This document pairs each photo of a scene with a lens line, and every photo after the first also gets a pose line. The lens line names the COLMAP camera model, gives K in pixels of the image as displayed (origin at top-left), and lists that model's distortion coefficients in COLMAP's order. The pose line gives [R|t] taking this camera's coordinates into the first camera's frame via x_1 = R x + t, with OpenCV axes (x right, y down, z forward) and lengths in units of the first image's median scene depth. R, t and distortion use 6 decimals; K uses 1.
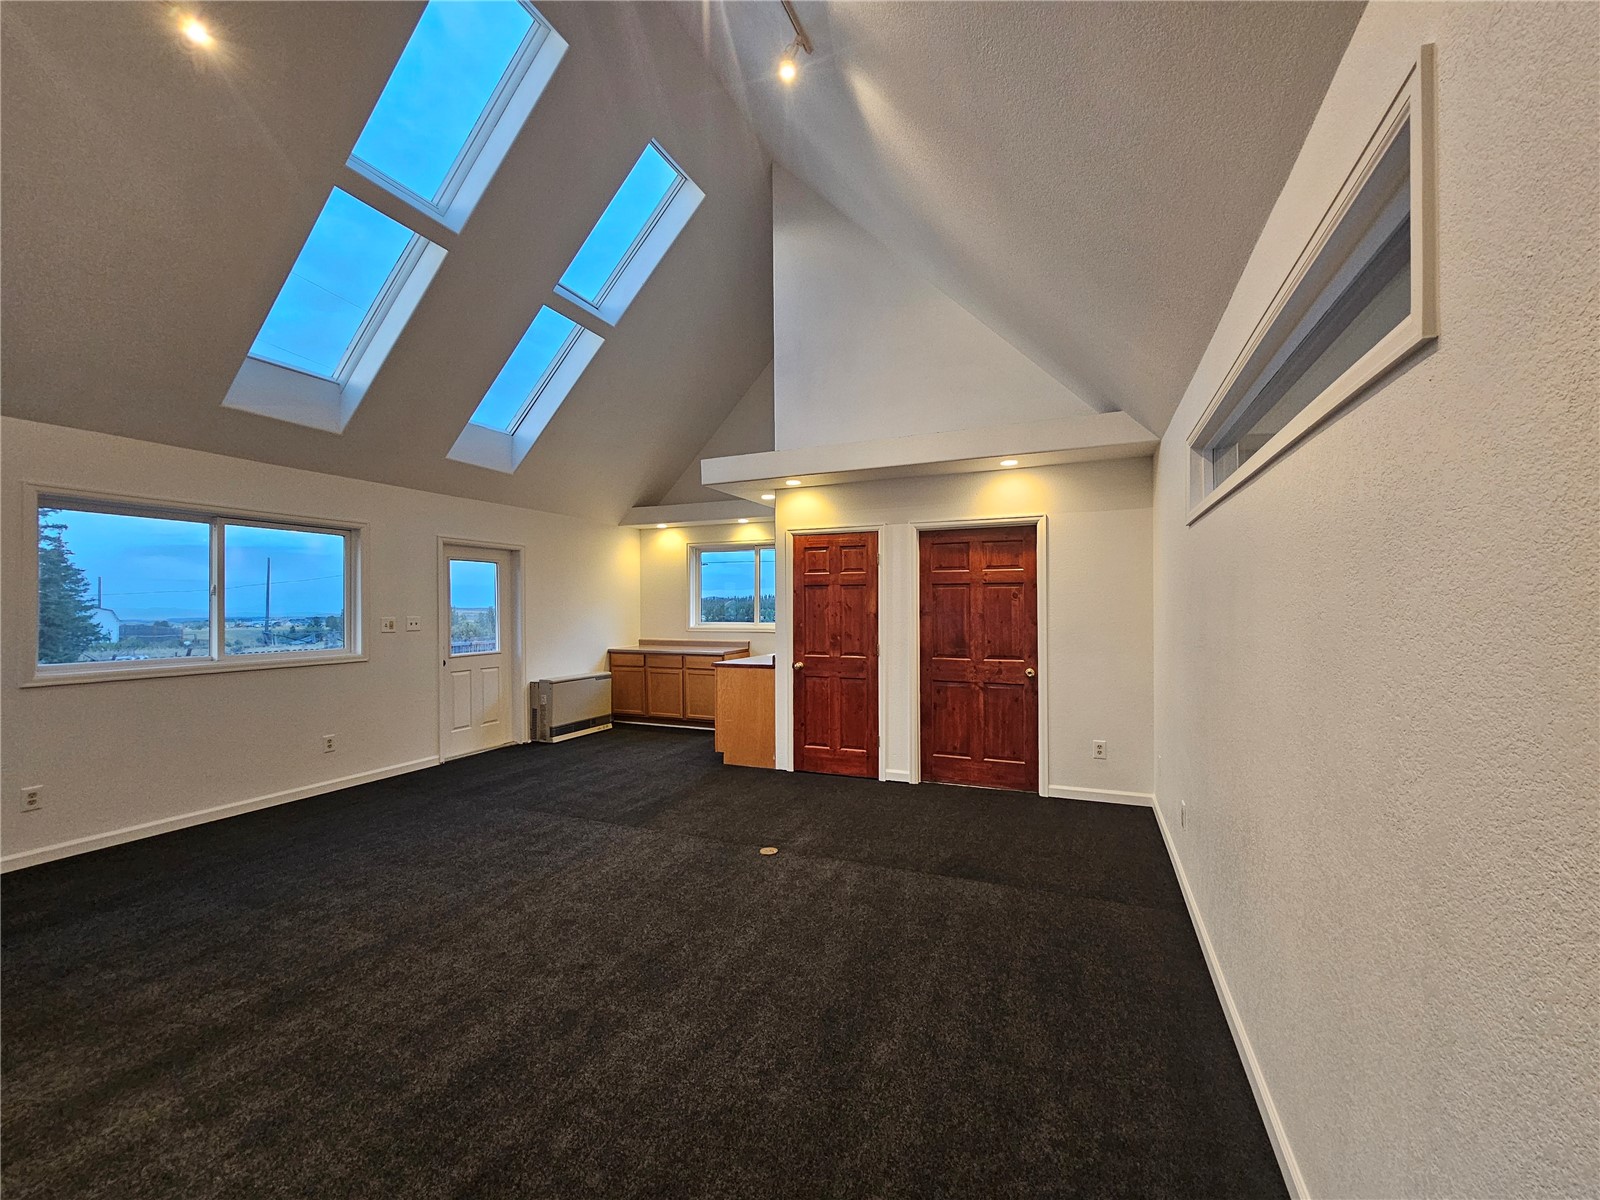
lens RADIAL K [[655.5, 0, 799.2], [0, 655.5, 597.6], [0, 0, 1]] dist [-0.000795, 0.001395]
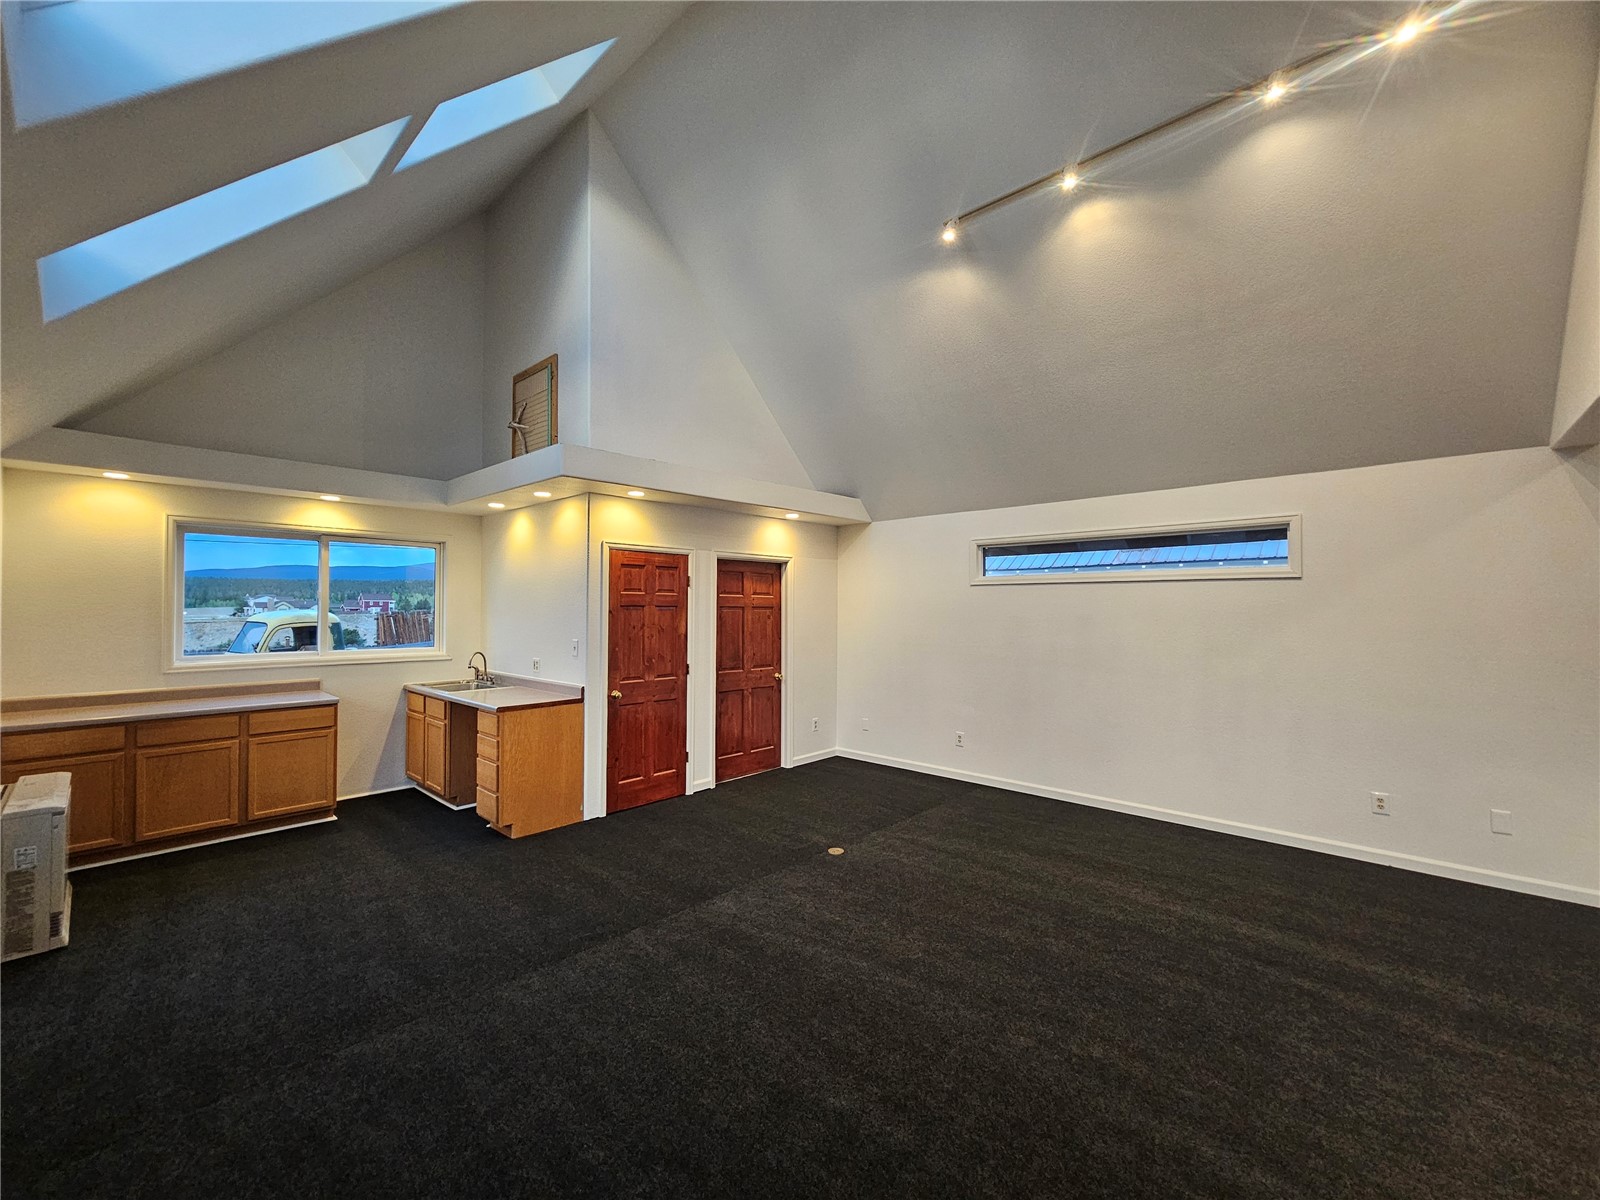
lens RADIAL K [[655.5, 0, 801.9], [0, 655.5, 597.8], [0, 0, 1]] dist [-0.000795, 0.001395]
pose [[0.336194, 0.020058, 0.941579, -0.806596], [-0.016131, 0.999749, -0.015538, -0.020358], [-0.941655, -0.009965, 0.336433, 0.485416]]
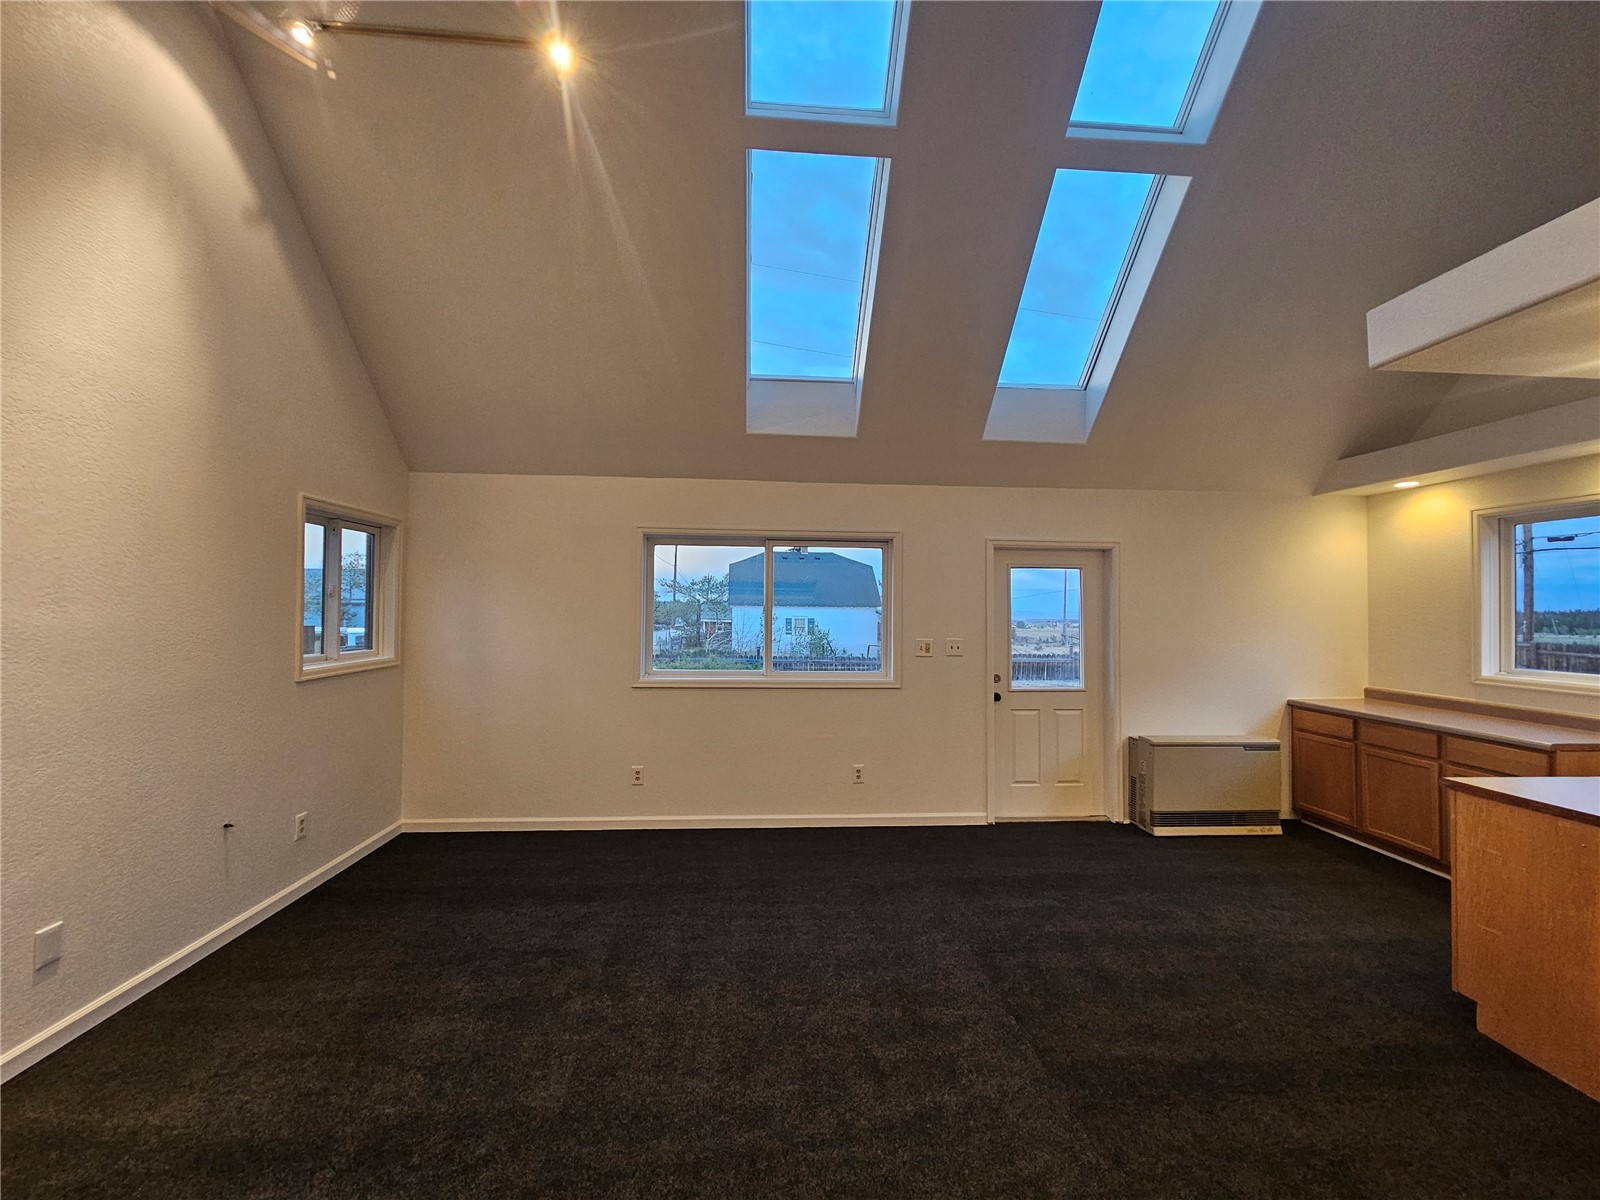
lens RADIAL K [[655.5, 0, 801.4], [0, 655.5, 597.6], [0, 0, 1]] dist [-0.000795, 0.001395]
pose [[0.456867, -0.007525, -0.889503, 0.068116], [0.000228, 0.999965, -0.008343, -0.017996], [0.889535, 0.003608, 0.456853, 0.481325]]
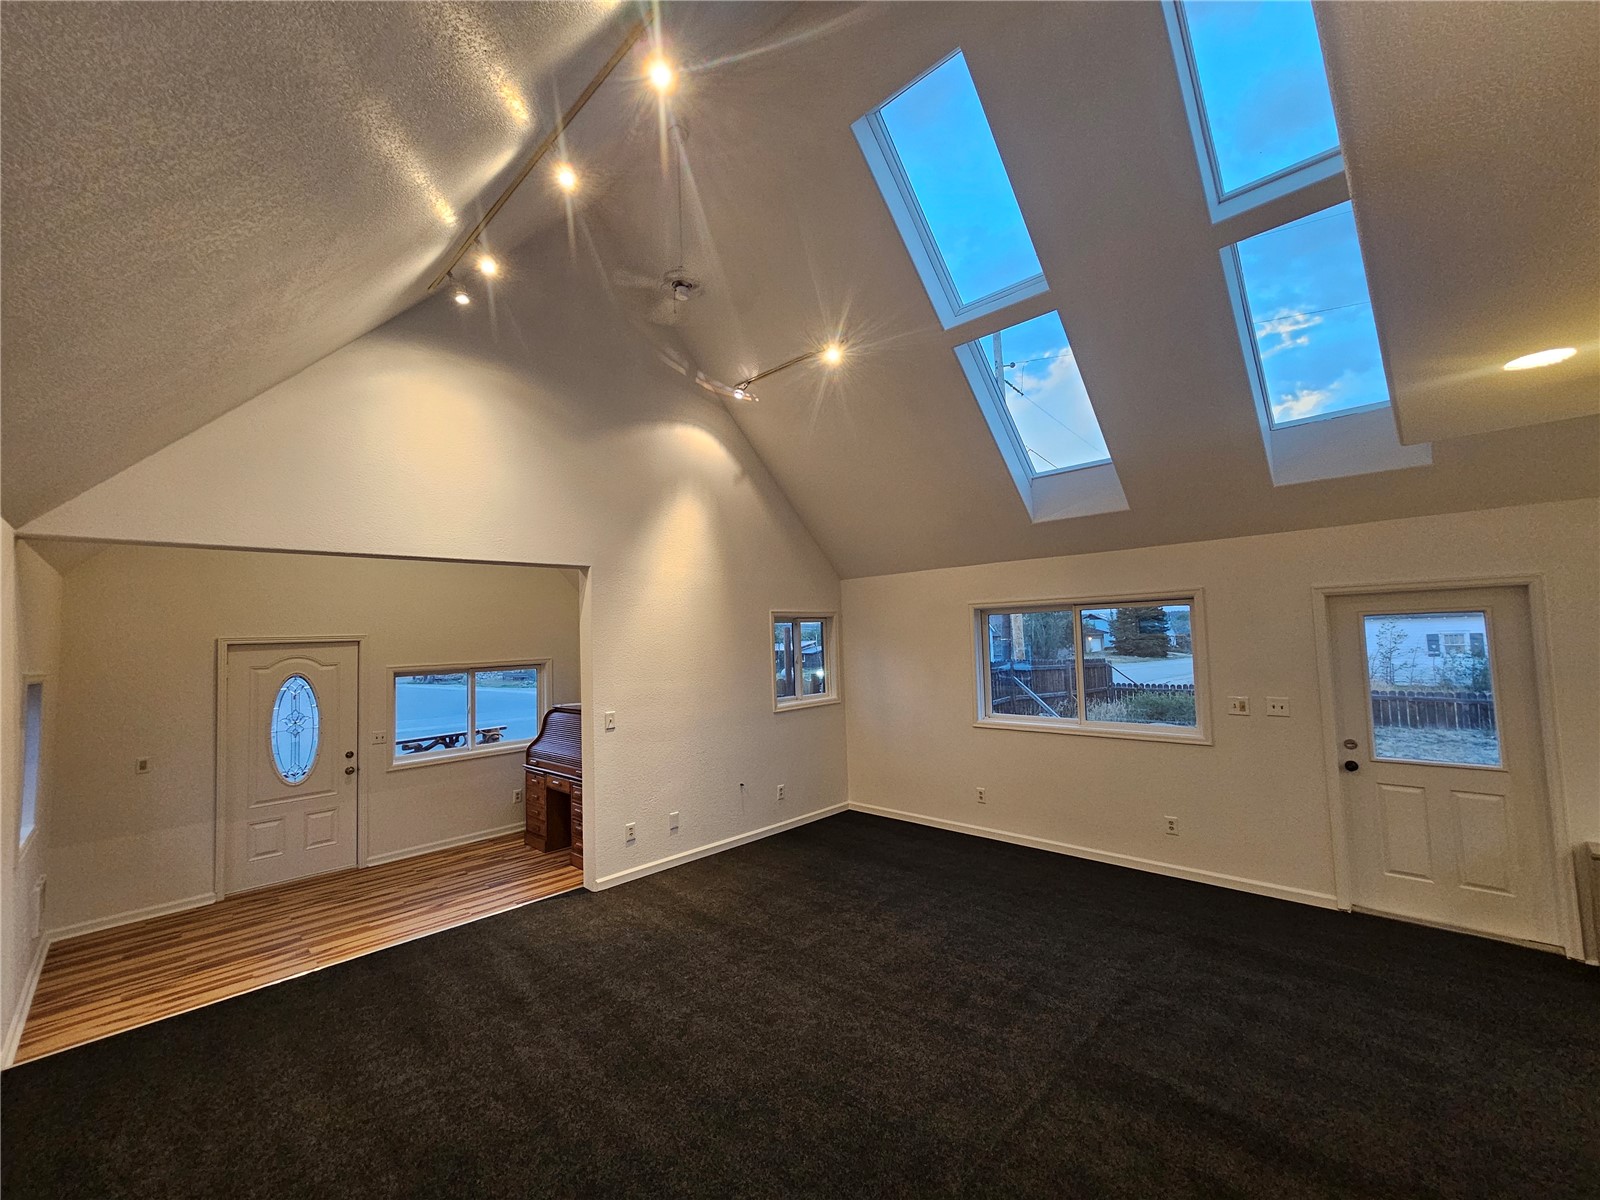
lens RADIAL K [[655.5, 0, 802.0], [0, 655.5, 597.9], [0, 0, 1]] dist [-0.000795, 0.001395]
pose [[-0.359350, -0.038127, -0.932424, 0.368534], [0.048131, 0.997078, -0.059321, -0.075428], [0.931961, -0.066195, -0.356465, 0.820071]]
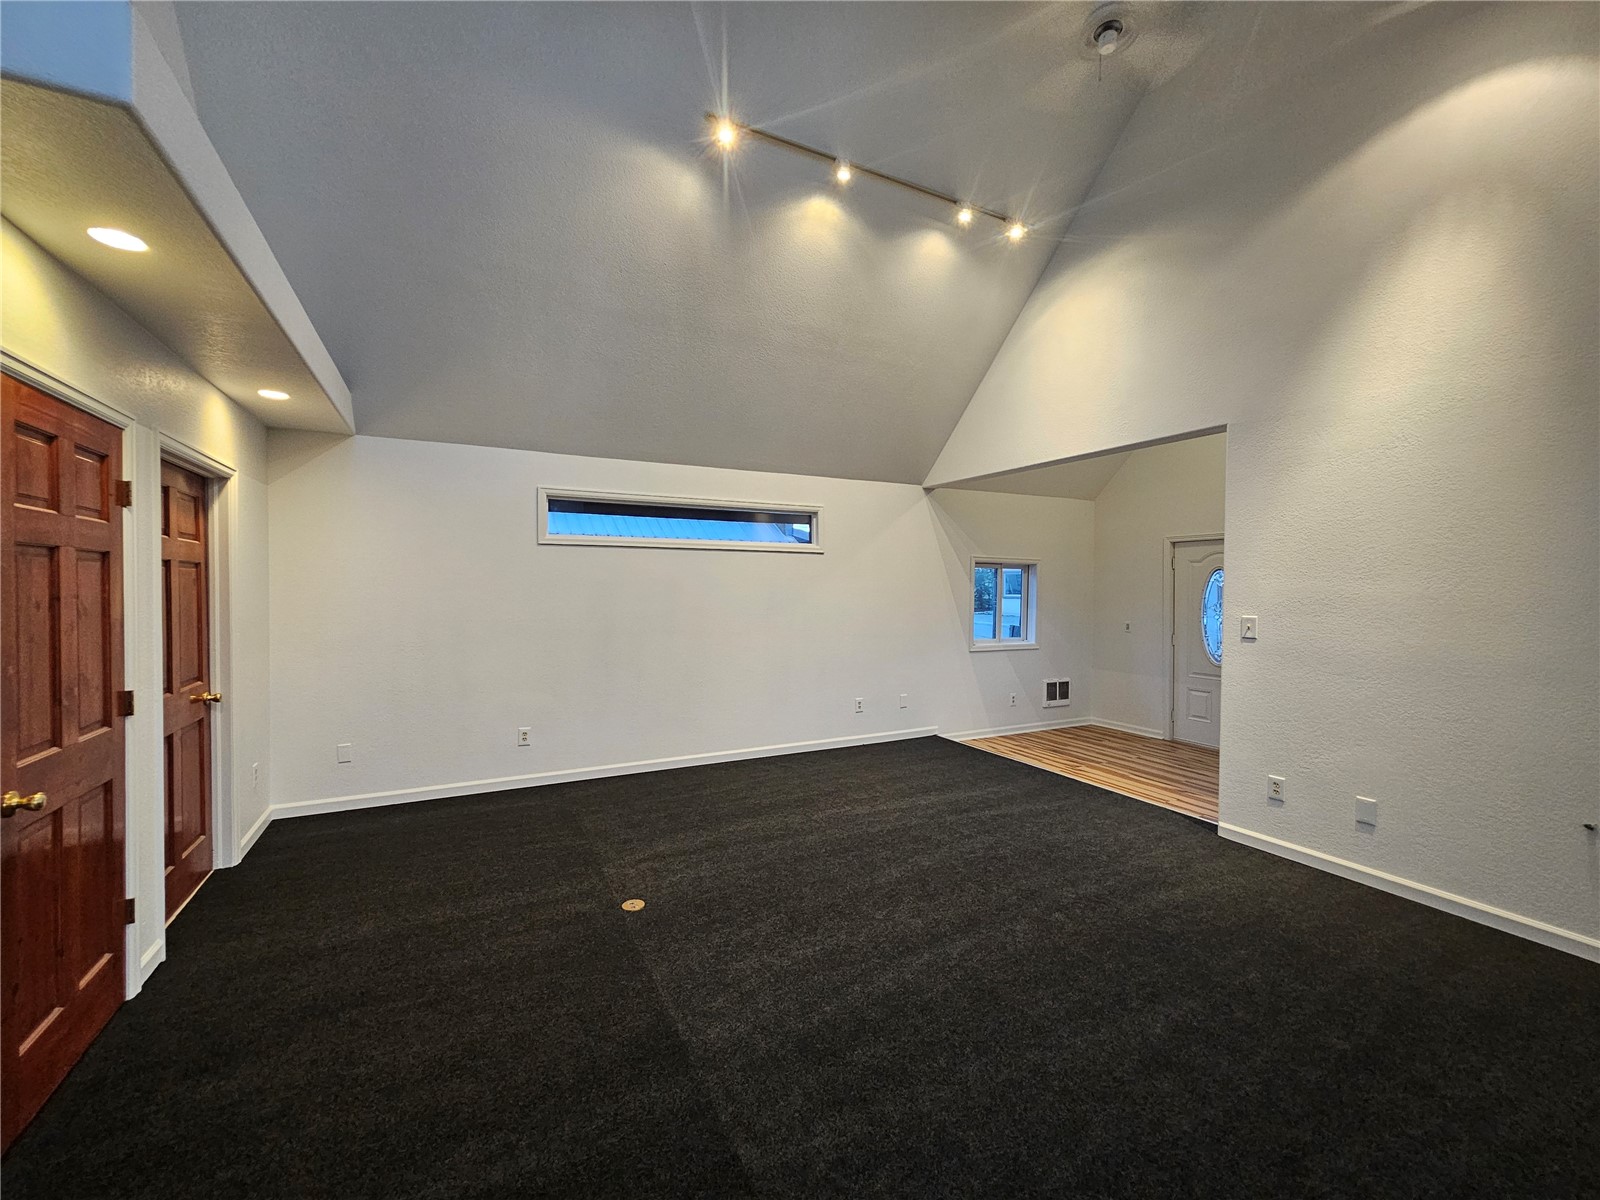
lens RADIAL K [[655.5, 0, 798.9], [0, 655.5, 598.4], [0, 0, 1]] dist [-0.000795, 0.001395]
pose [[-0.773780, -0.011186, 0.633356, -0.505066], [-0.010048, 0.999935, 0.005385, 0.002827], [-0.633375, -0.002197, -0.773842, 1.064351]]
